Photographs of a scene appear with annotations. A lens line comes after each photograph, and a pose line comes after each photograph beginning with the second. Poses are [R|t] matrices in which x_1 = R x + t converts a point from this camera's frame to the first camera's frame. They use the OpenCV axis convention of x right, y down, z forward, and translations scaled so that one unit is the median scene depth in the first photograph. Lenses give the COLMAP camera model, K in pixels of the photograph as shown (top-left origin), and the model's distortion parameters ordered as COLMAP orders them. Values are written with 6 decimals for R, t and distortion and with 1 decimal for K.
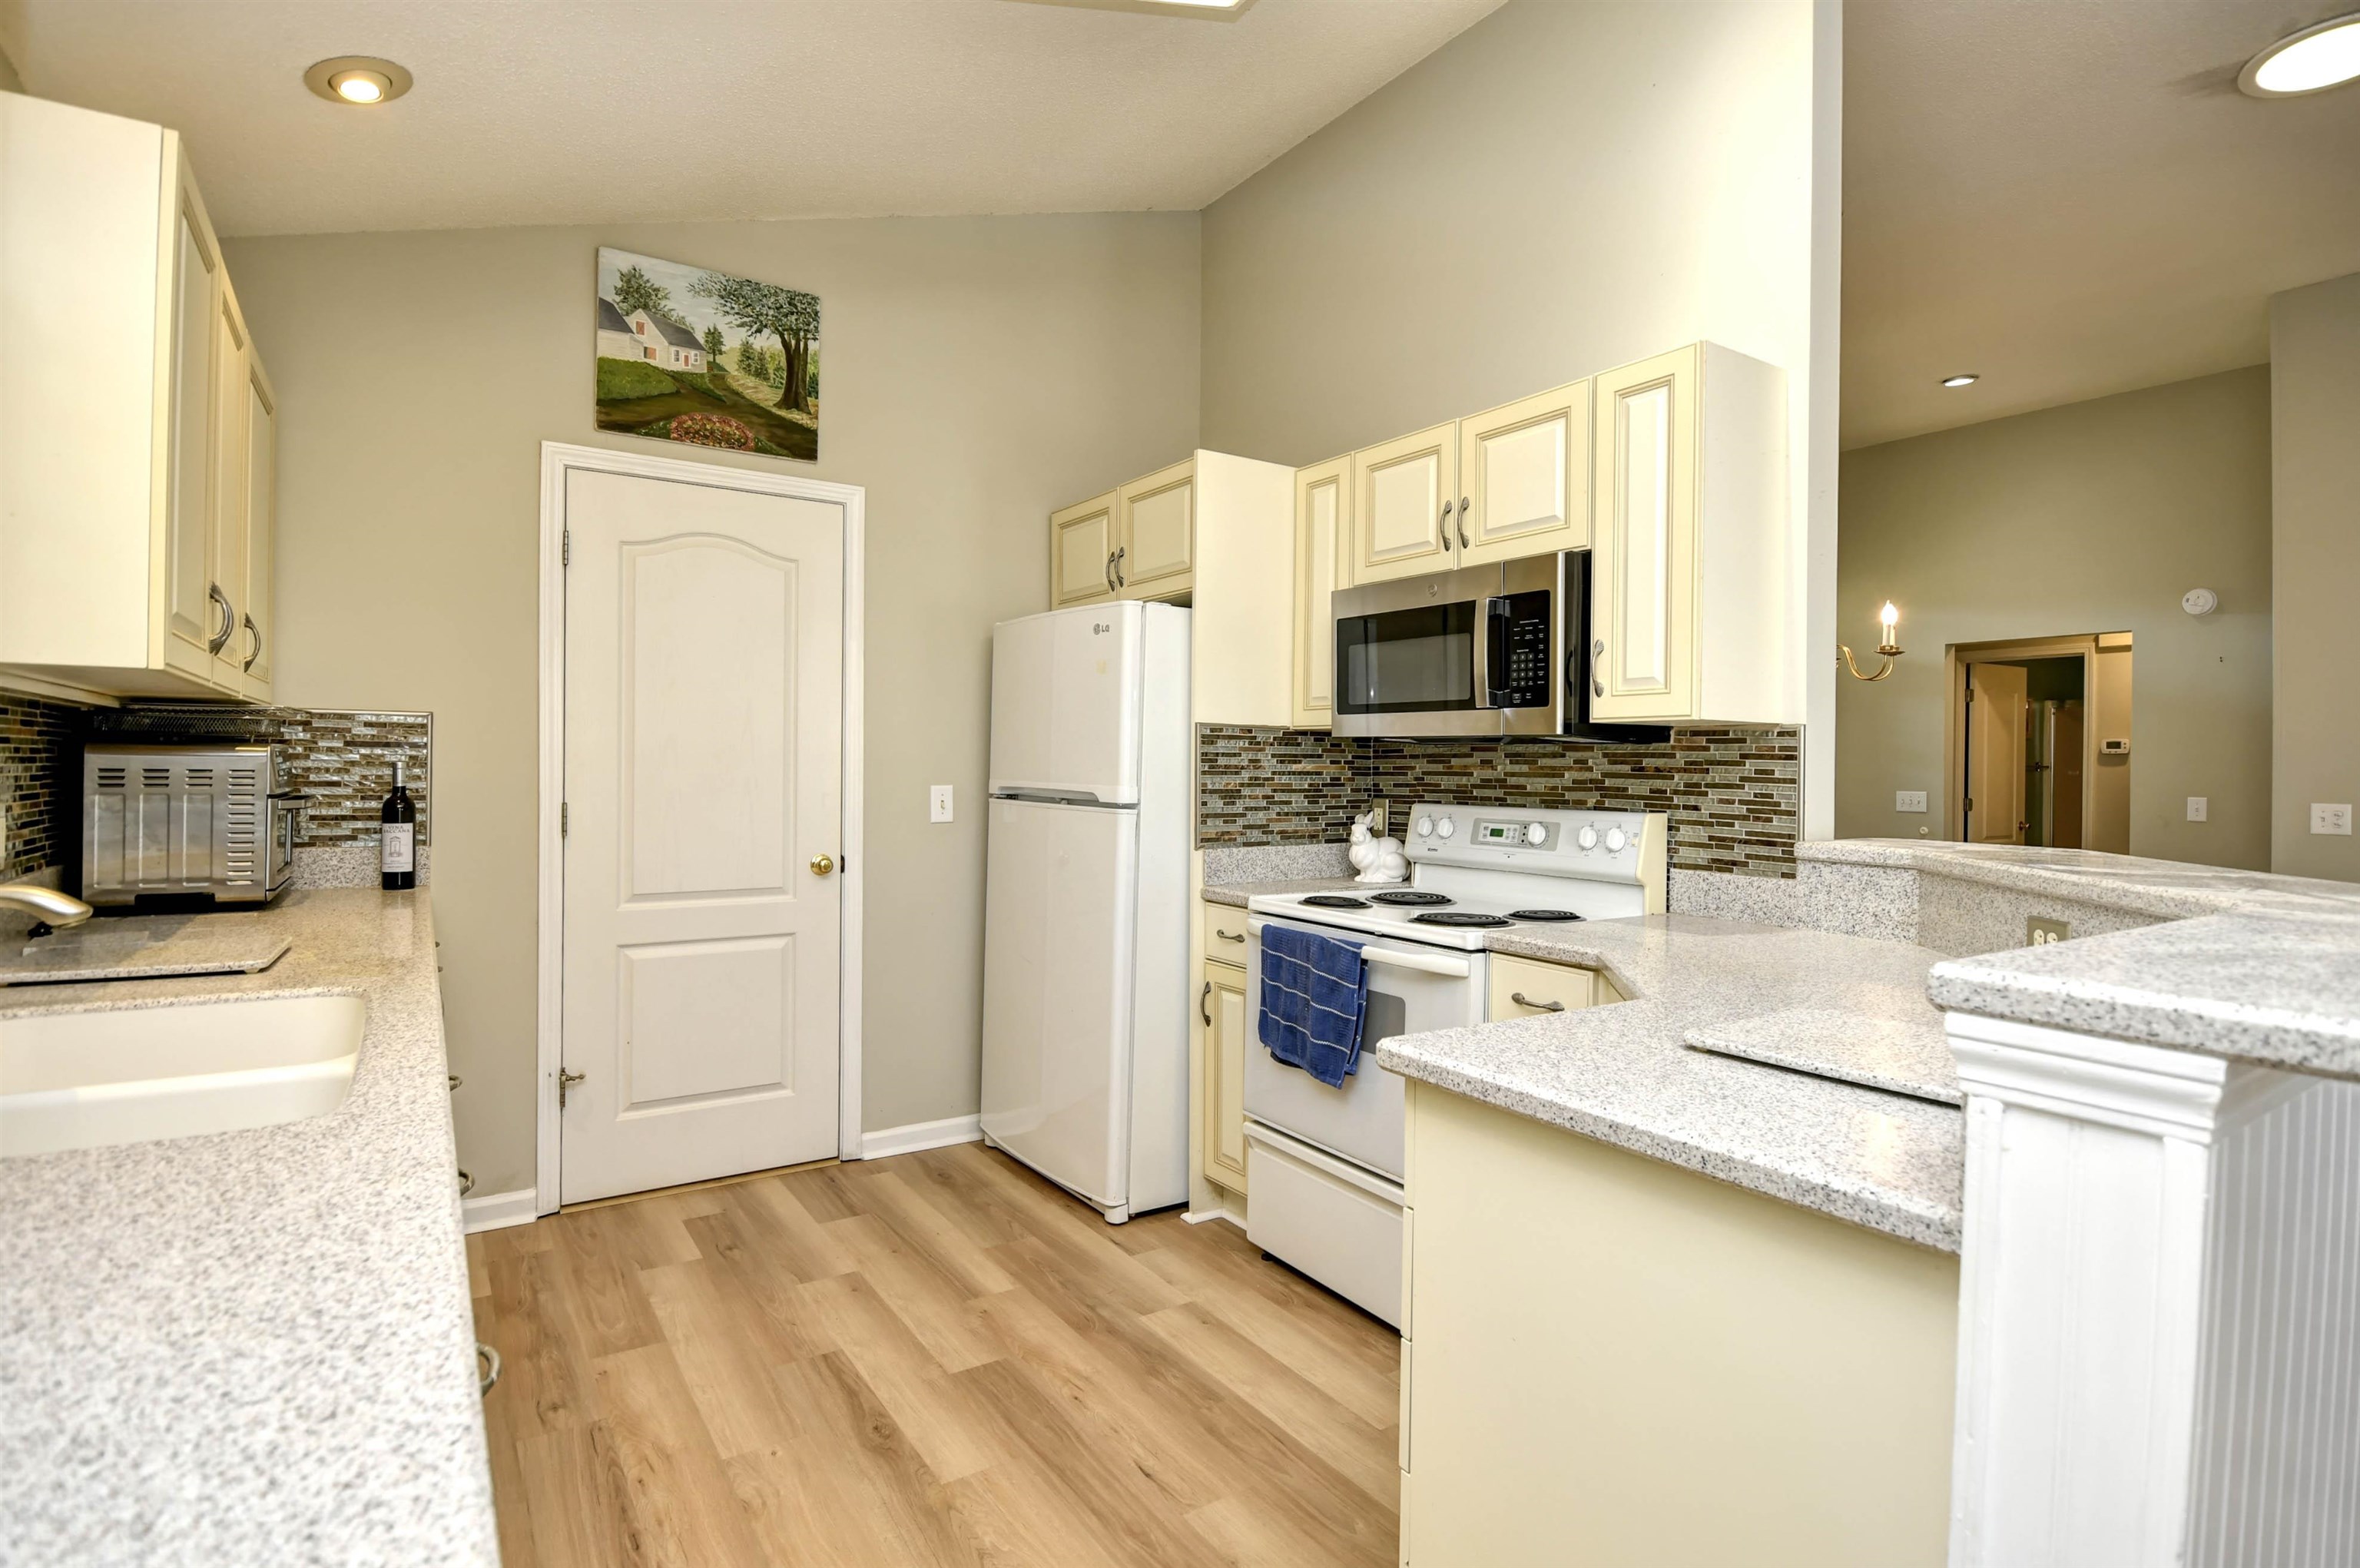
lens RADIAL K [[1151.4, 0, 1187.3], [0, 1151.4, 773.4], [0, 0, 1]] dist [0.012993, -0.022126]
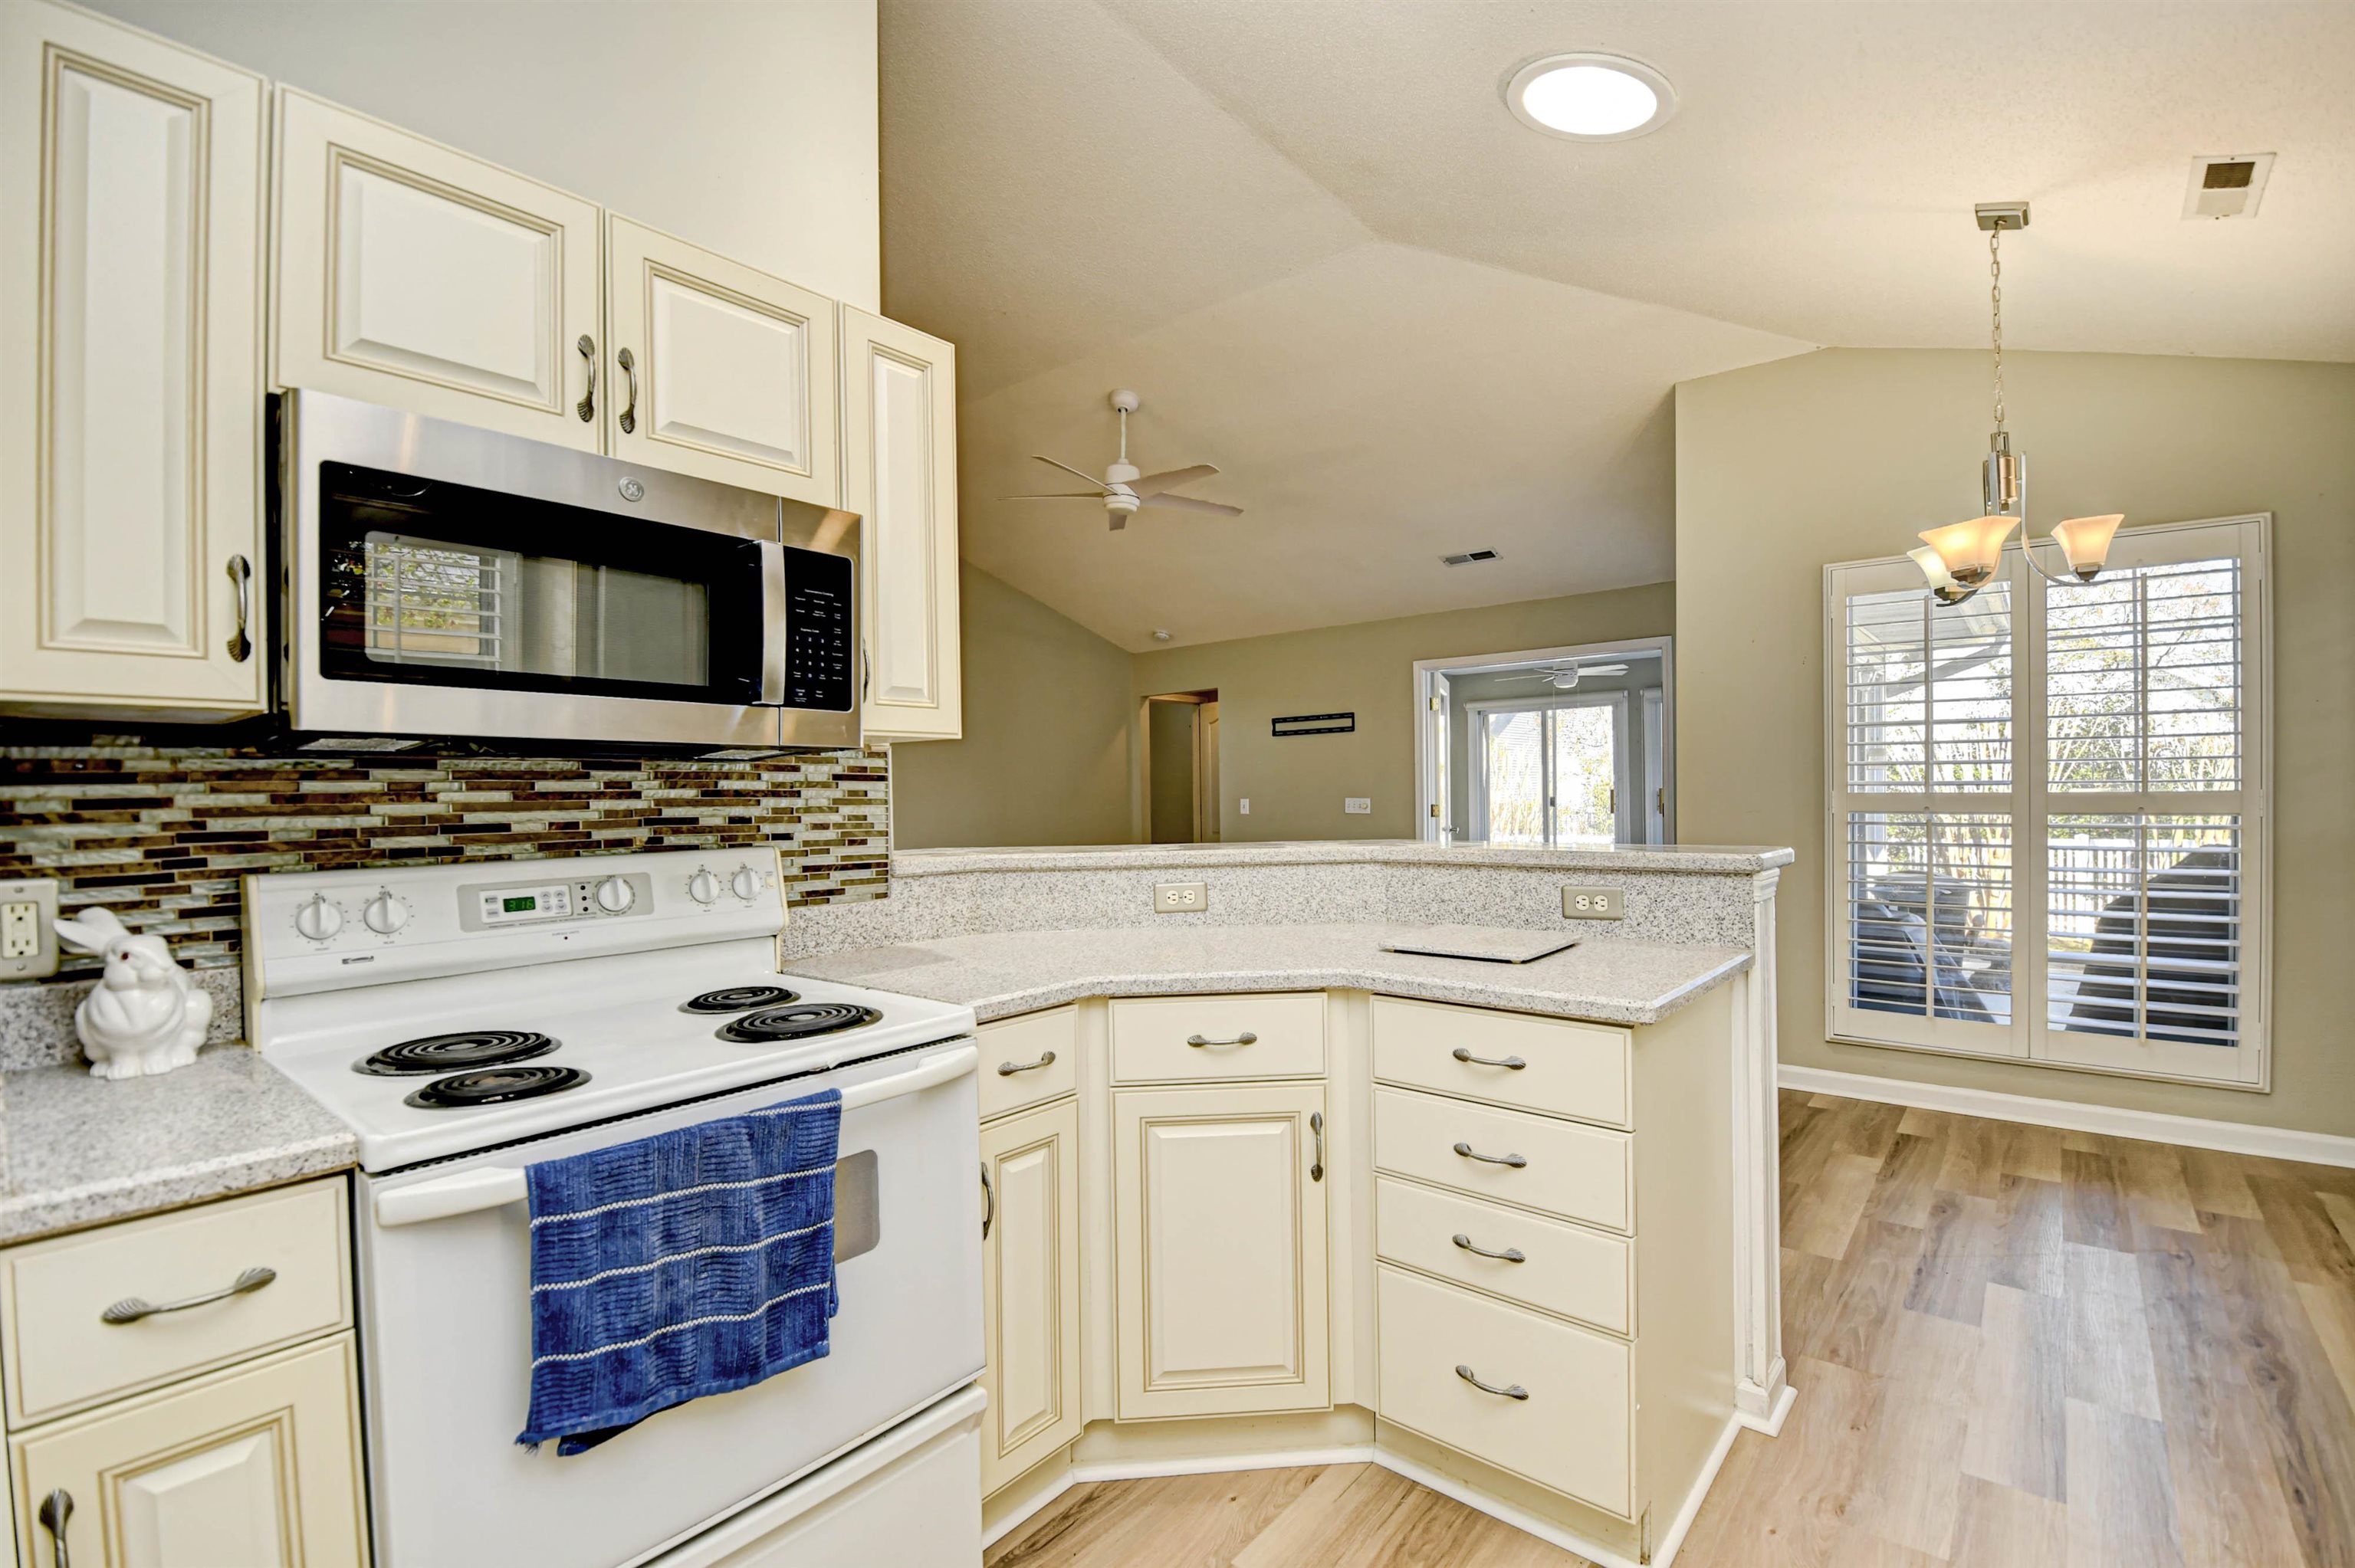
lens RADIAL K [[1048.0, 0, 1185.7], [0, 1048.0, 800.5], [0, 0, 1]] dist [0.014898, -0.021007]
pose [[-0.286288, -0.018952, 0.957956, -0.337842], [0.016368, 0.999562, 0.024667, -0.009862], [-0.958004, 0.022742, -0.285853, 0.790654]]
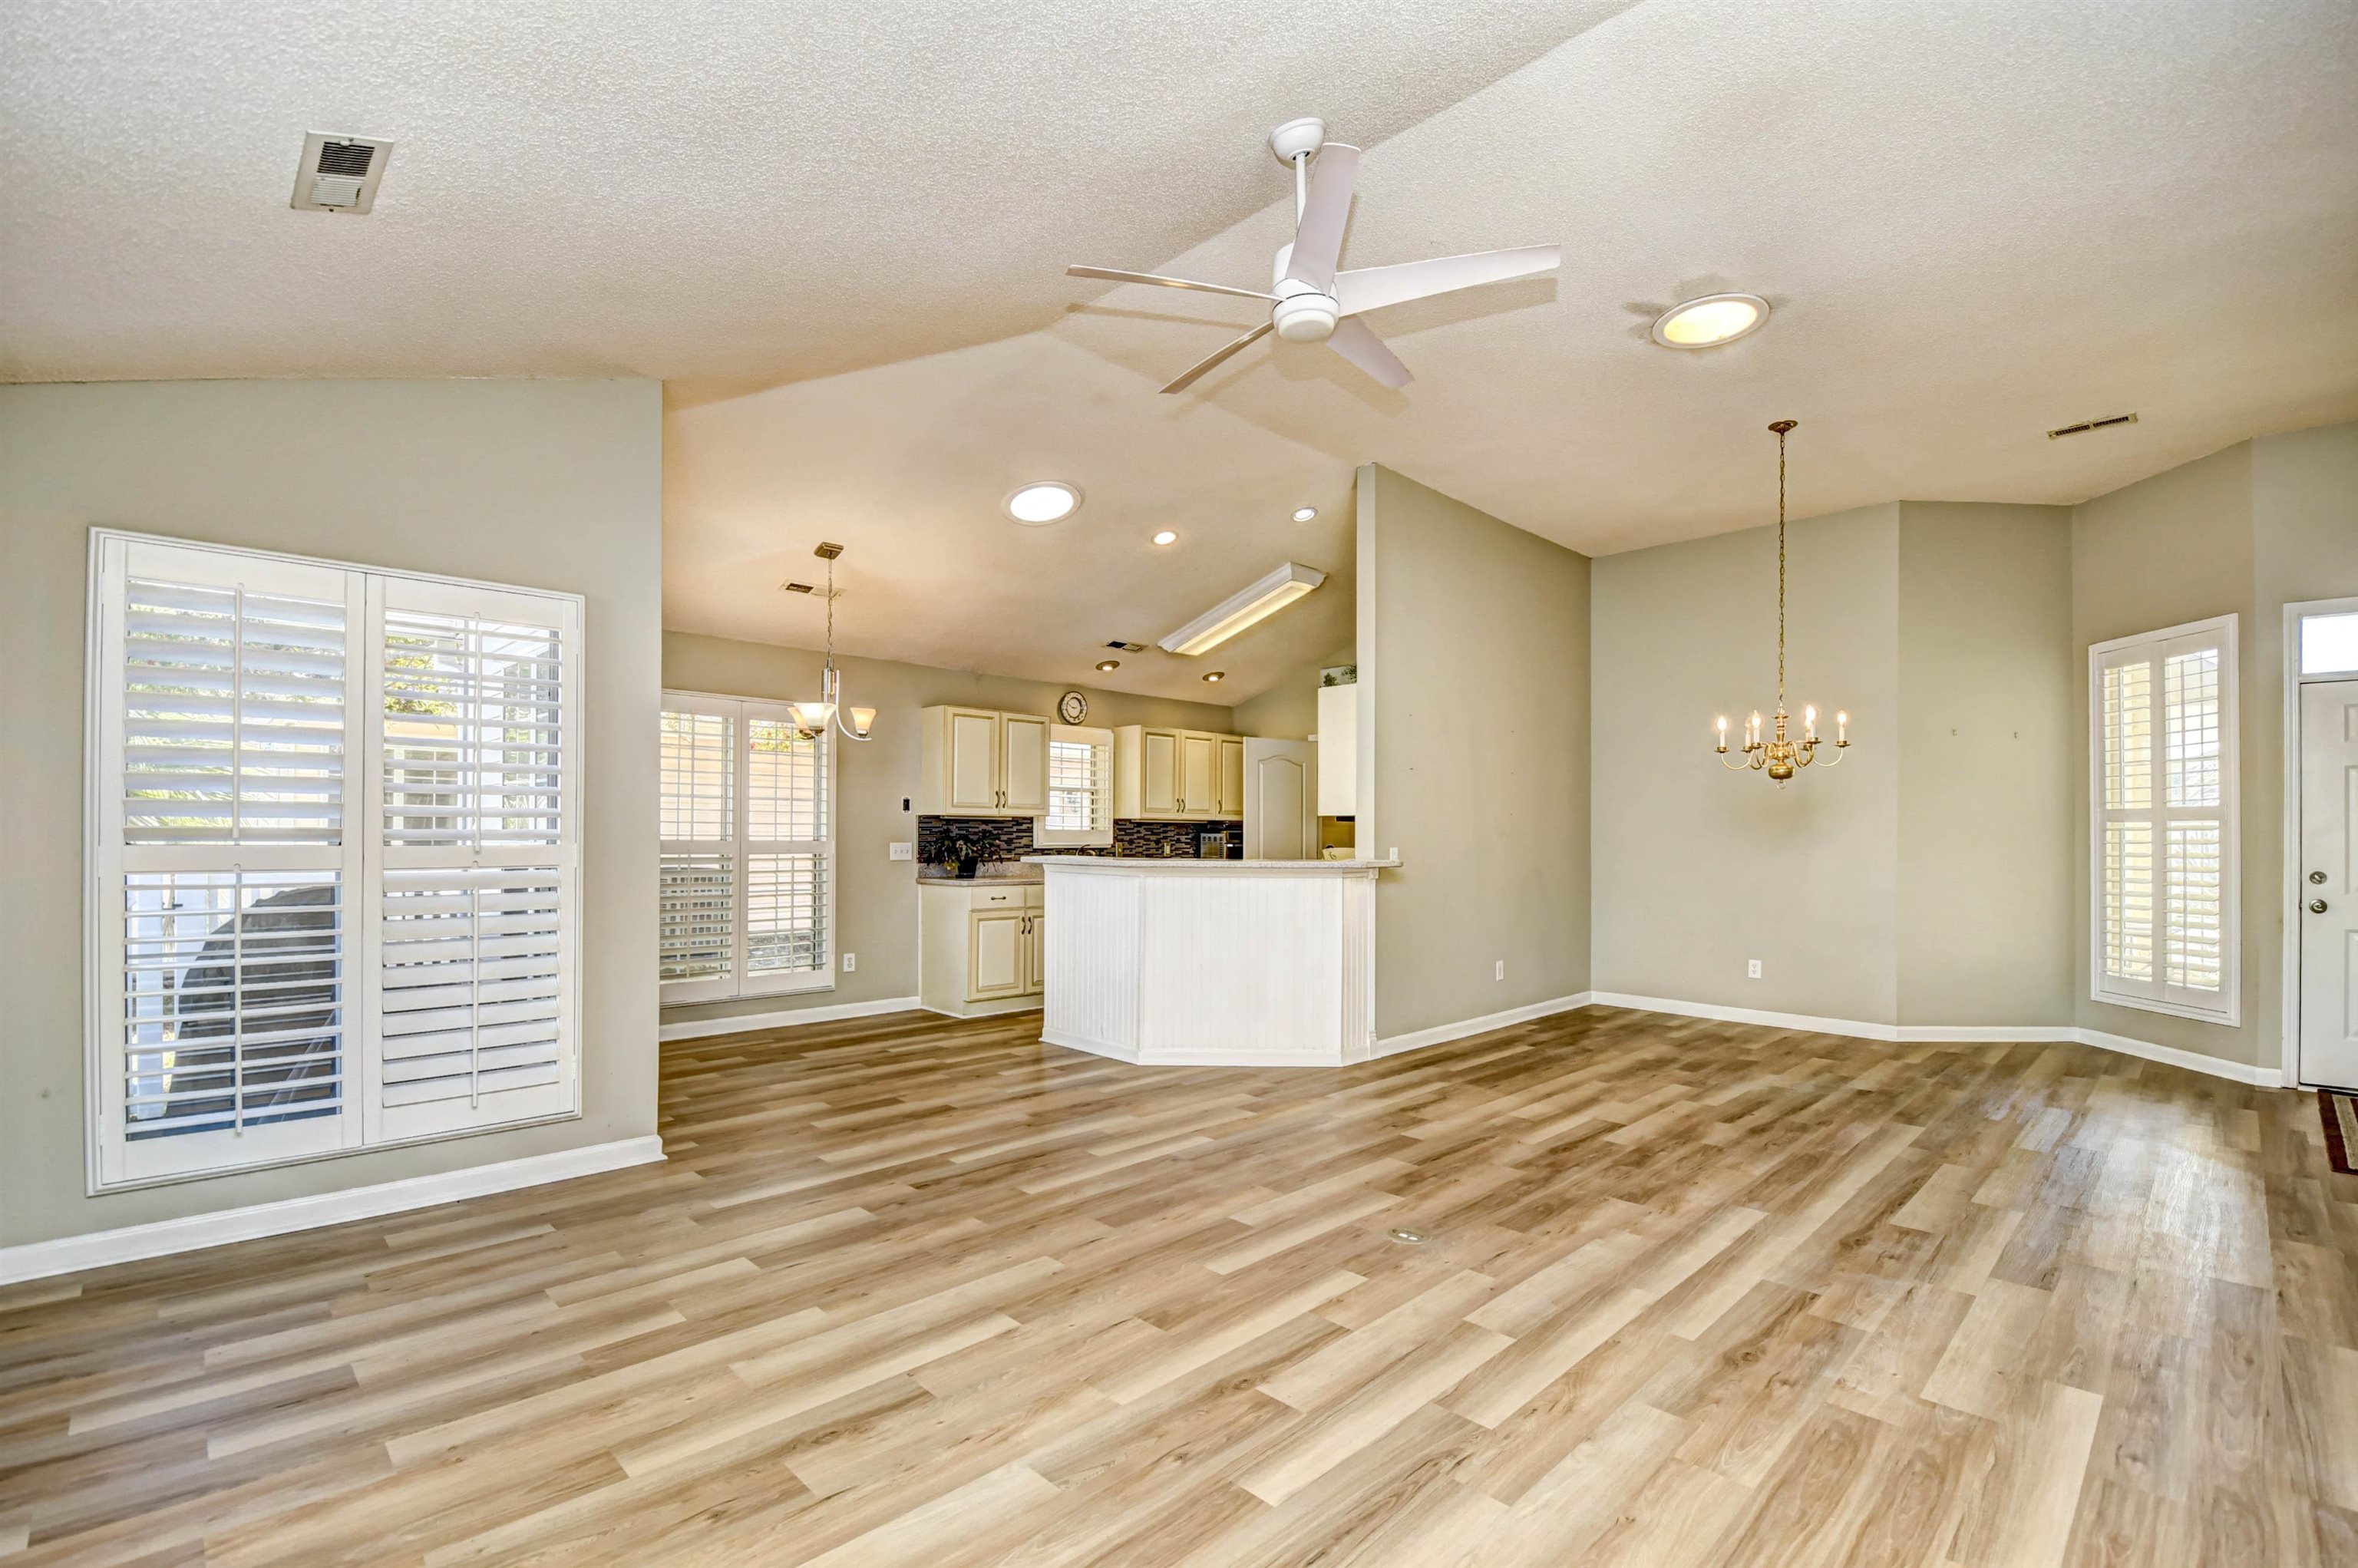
lens RADIAL K [[1043.3, 0, 1186.6], [0, 1043.3, 823.5], [0, 0, 1]] dist [0.011783, -0.018565]
pose [[0.189489, -0.021595, -0.981645, 2.213696], [-0.009059, 0.999677, -0.023740, 0.029484], [0.981841, 0.013391, 0.189232, 0.116820]]
